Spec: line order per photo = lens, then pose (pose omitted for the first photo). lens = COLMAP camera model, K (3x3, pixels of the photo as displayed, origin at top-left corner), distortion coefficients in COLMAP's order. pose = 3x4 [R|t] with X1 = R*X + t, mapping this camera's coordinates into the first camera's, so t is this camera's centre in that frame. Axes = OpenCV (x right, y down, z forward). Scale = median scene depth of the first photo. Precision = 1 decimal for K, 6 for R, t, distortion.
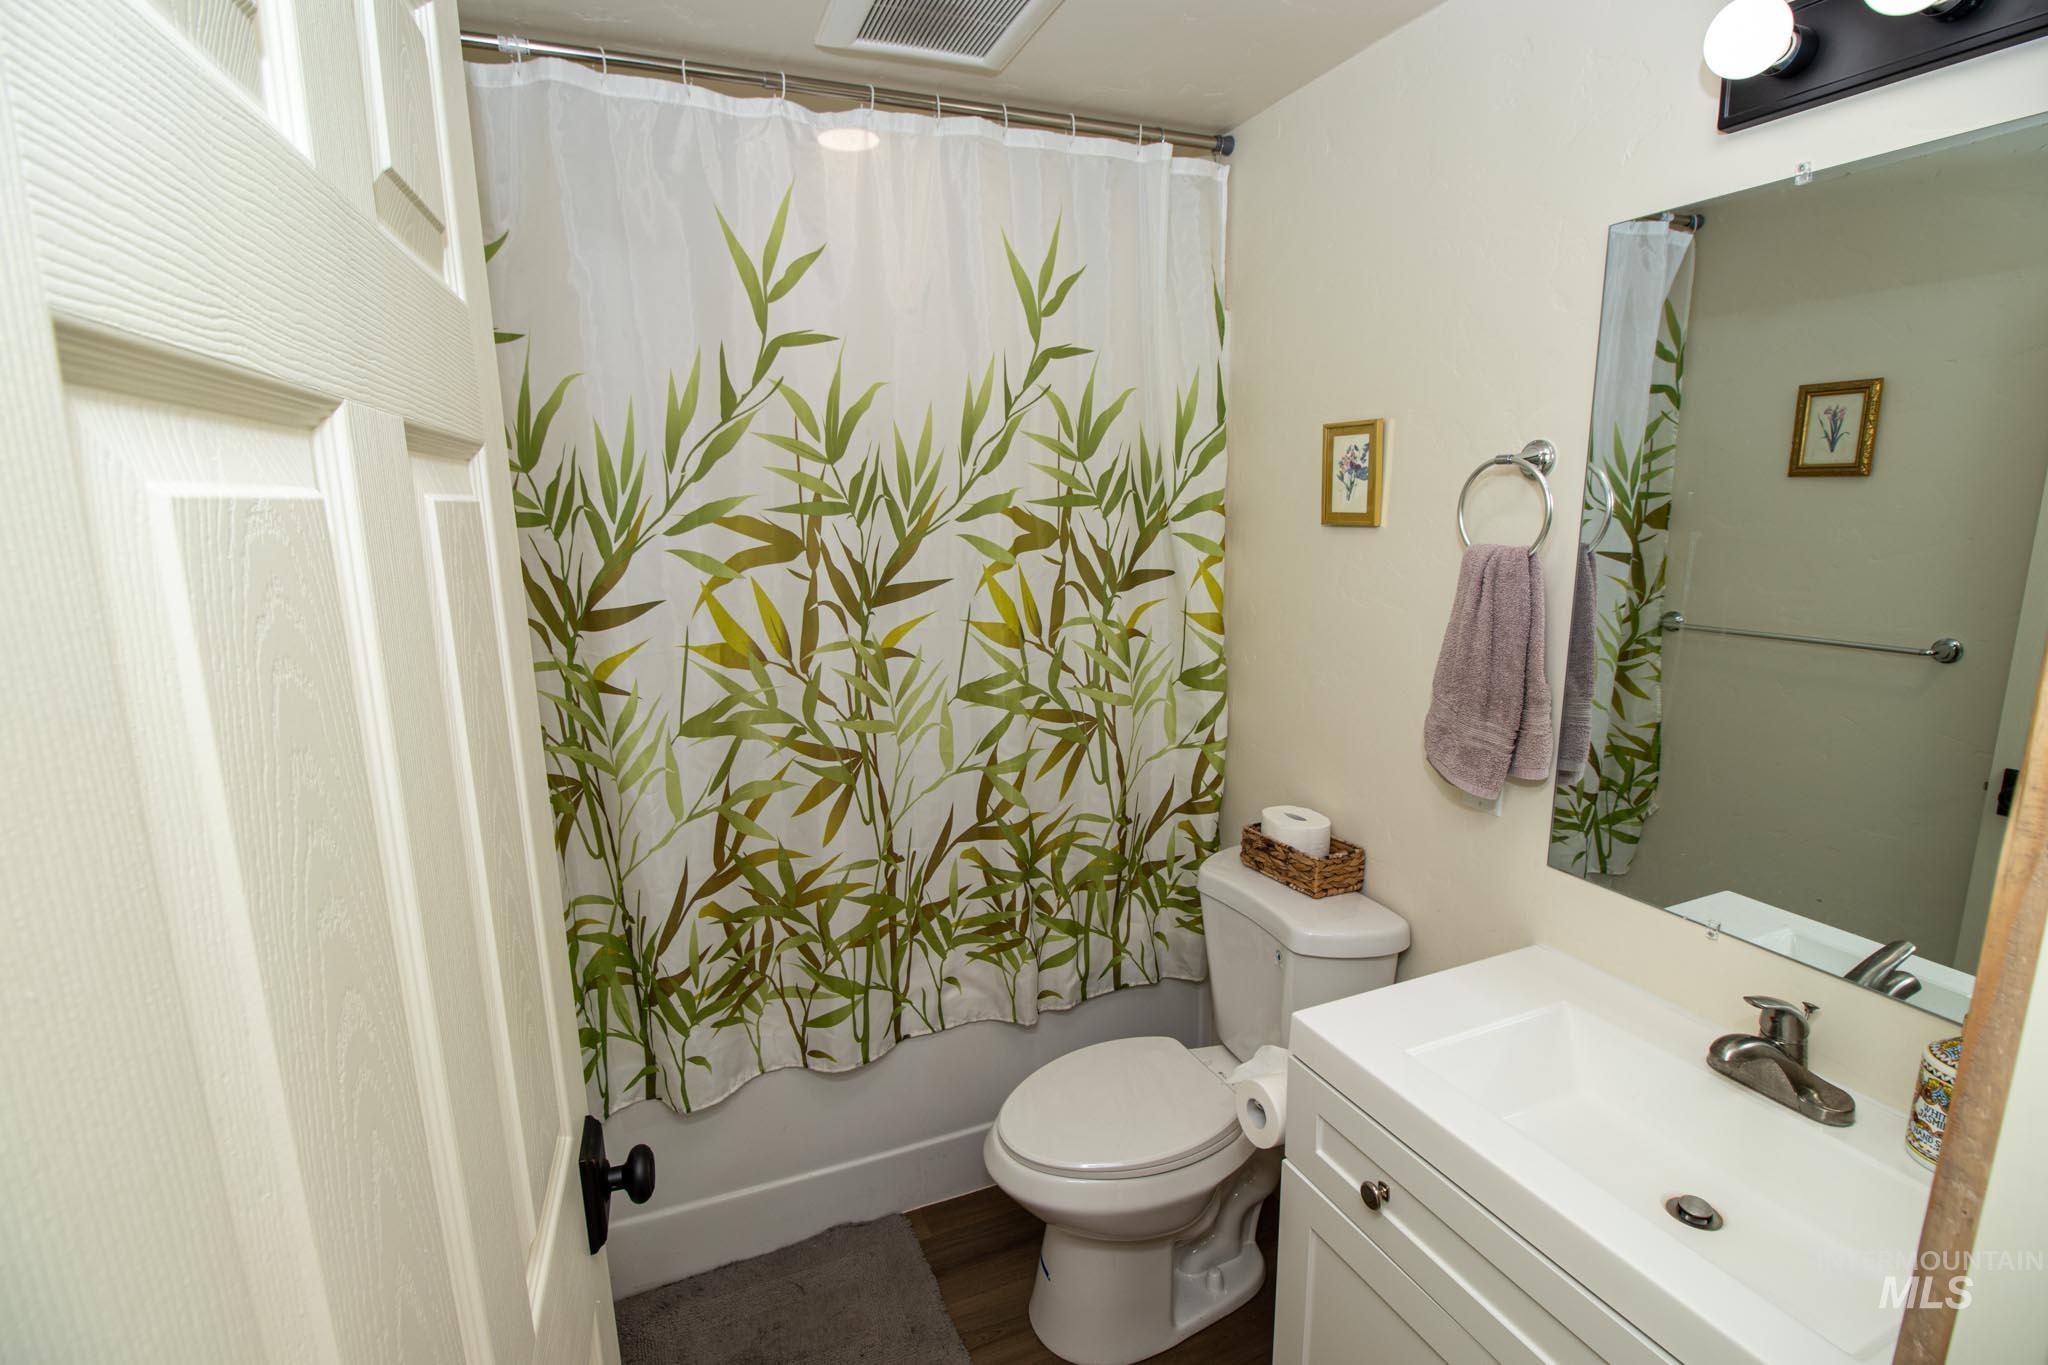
lens RADIAL K [[949.9, 0, 1013.2], [0, 949.9, 681.3], [0, 0, 1]] dist [-0.007434, -0.008851]
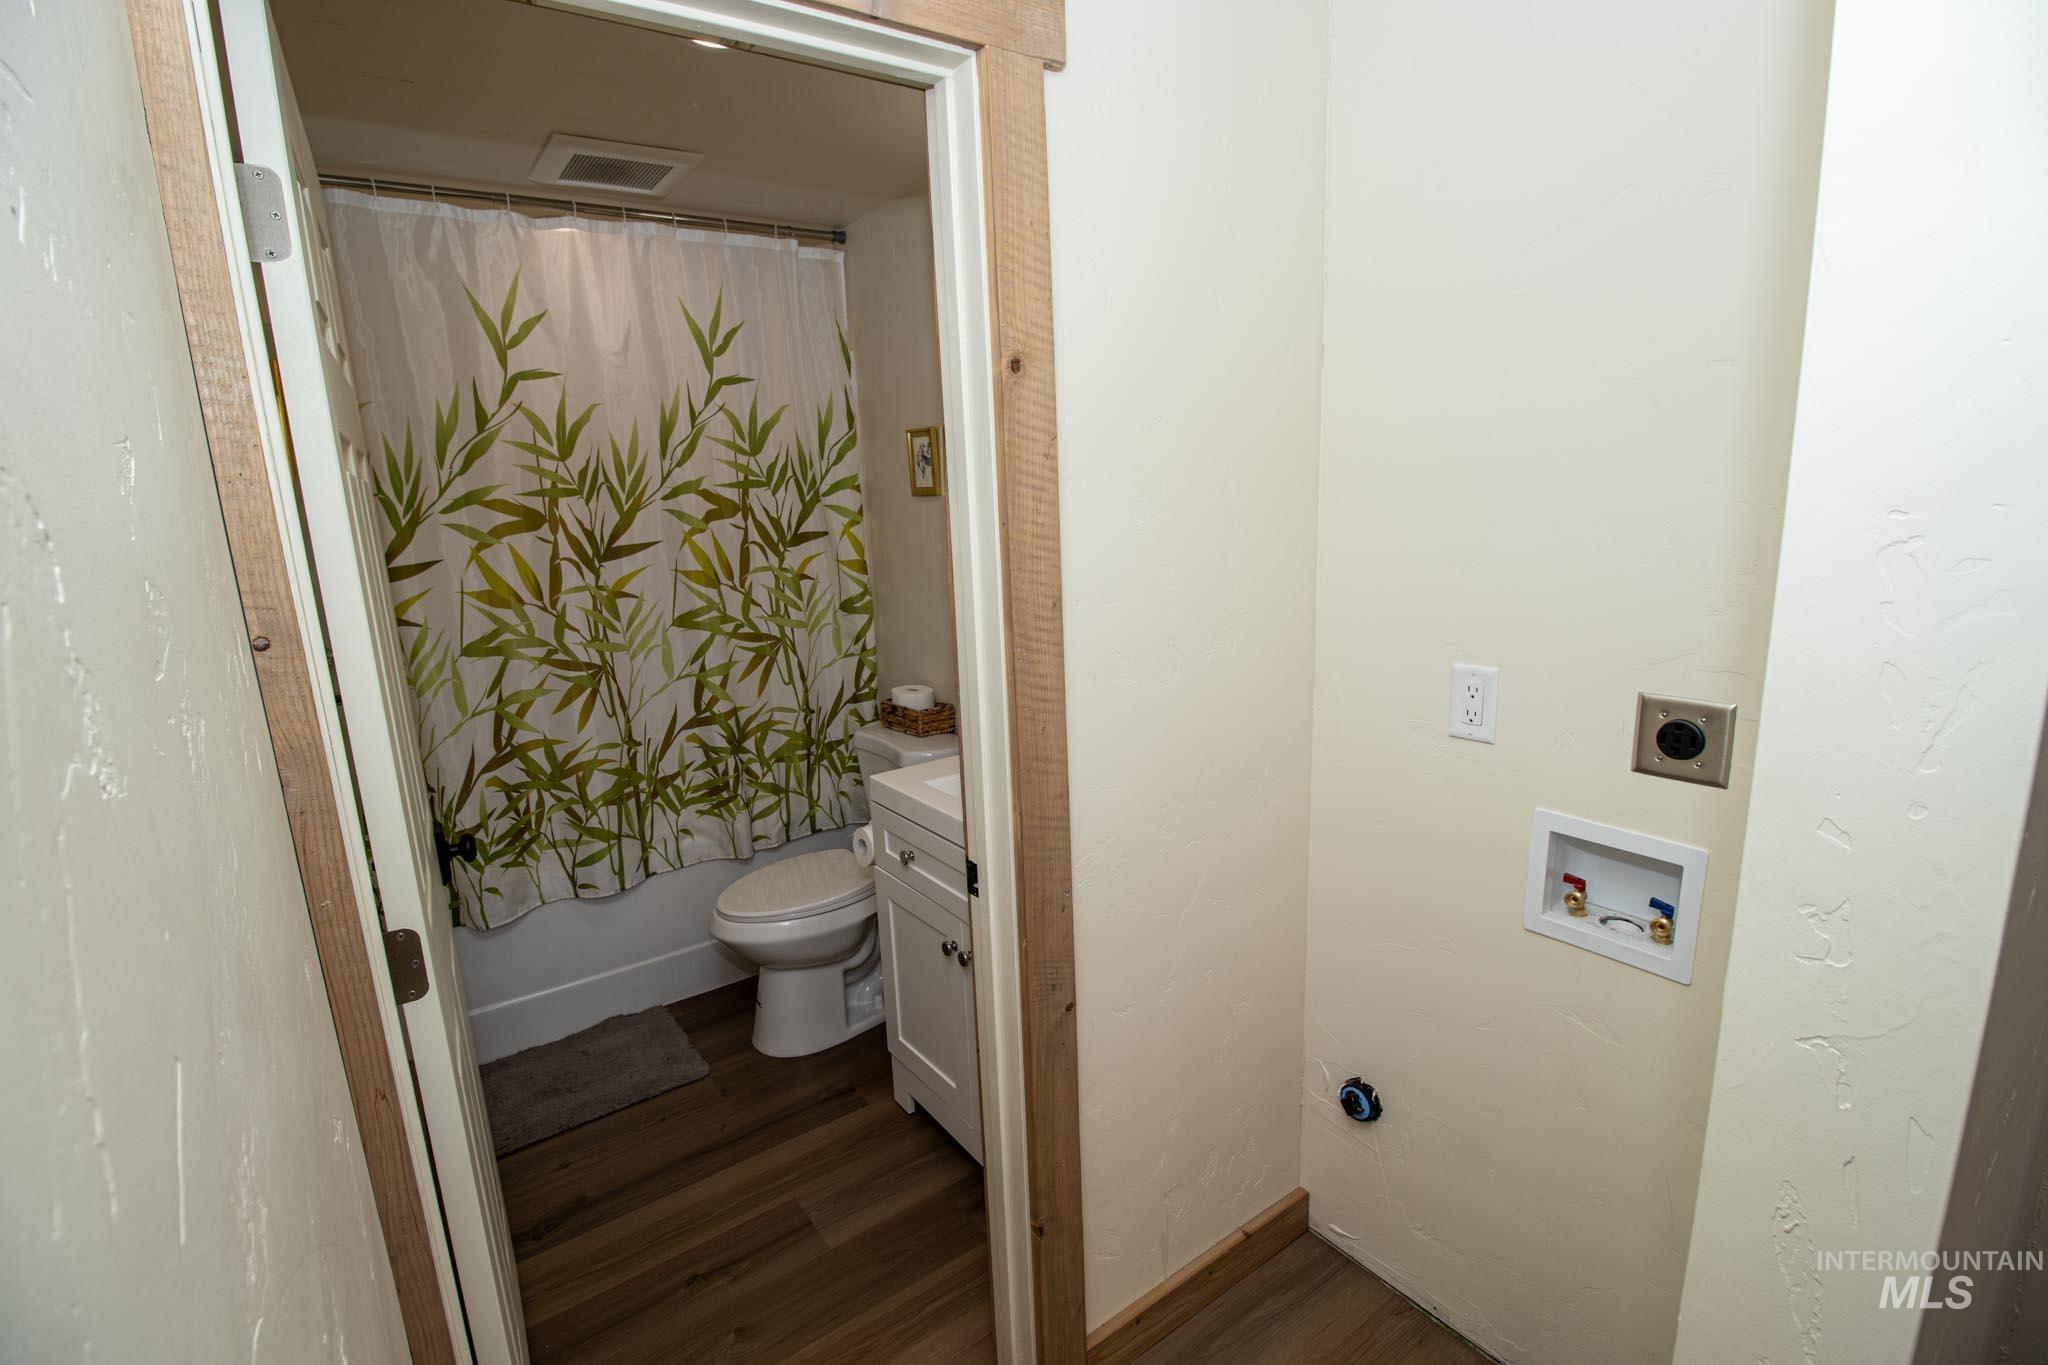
lens RADIAL K [[949.9, 0, 1022.7], [0, 949.9, 684.2], [0, 0, 1]] dist [-0.007434, -0.008851]
pose [[0.972296, -0.067631, 0.223756, 0.129822], [0.064712, 0.997696, 0.020362, 0.113202], [-0.224617, -0.005318, 0.974433, -0.509267]]
